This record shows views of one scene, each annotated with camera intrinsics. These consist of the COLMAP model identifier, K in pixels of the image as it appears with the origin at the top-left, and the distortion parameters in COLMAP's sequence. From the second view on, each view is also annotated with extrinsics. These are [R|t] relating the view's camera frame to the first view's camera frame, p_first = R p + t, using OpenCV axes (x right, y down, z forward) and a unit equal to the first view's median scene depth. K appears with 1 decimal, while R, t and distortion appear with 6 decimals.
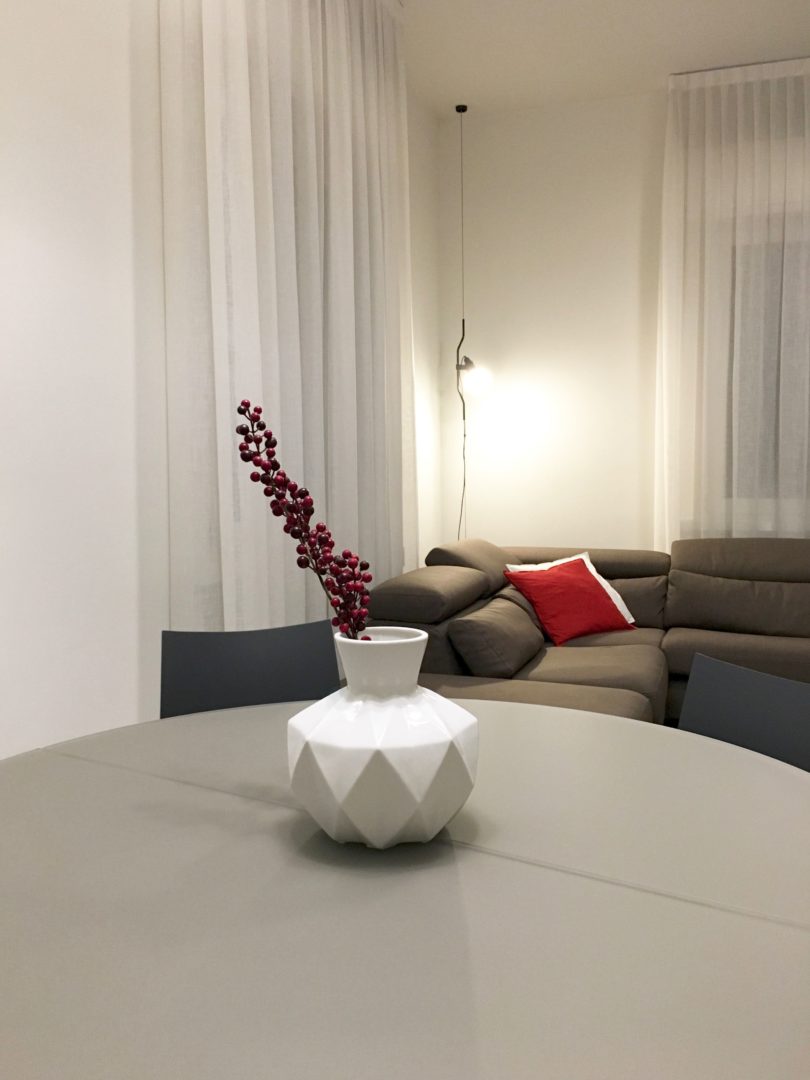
lens RADIAL K [[917.6, 0, 406.2], [0, 917.6, 558.4], [0, 0, 1]] dist [0.005721, -0.006902]
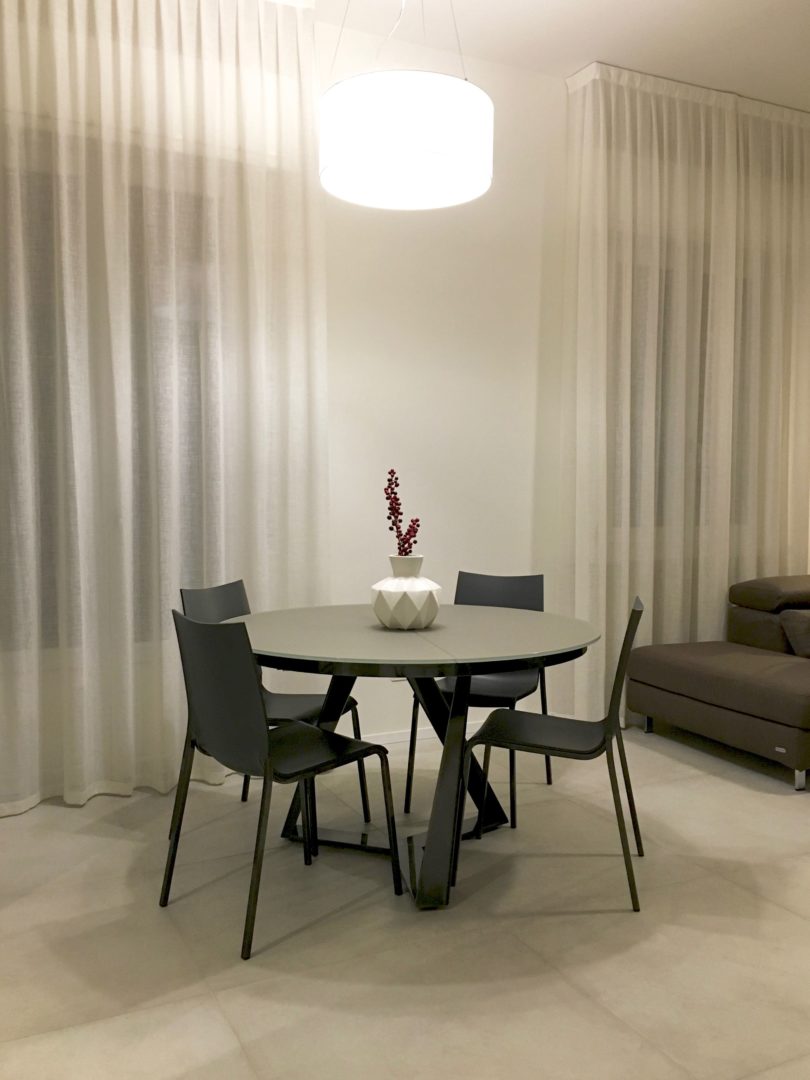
lens RADIAL K [[915.9, 0, 405.0], [0, 915.9, 540.0], [0, 0, 1]] dist [0.016341, -0.015187]
pose [[0.705402, 0.045188, -0.707366, 0.465378], [-0.073023, 0.997289, -0.009112, 0.015452], [0.705036, 0.058082, 0.706789, -0.229722]]
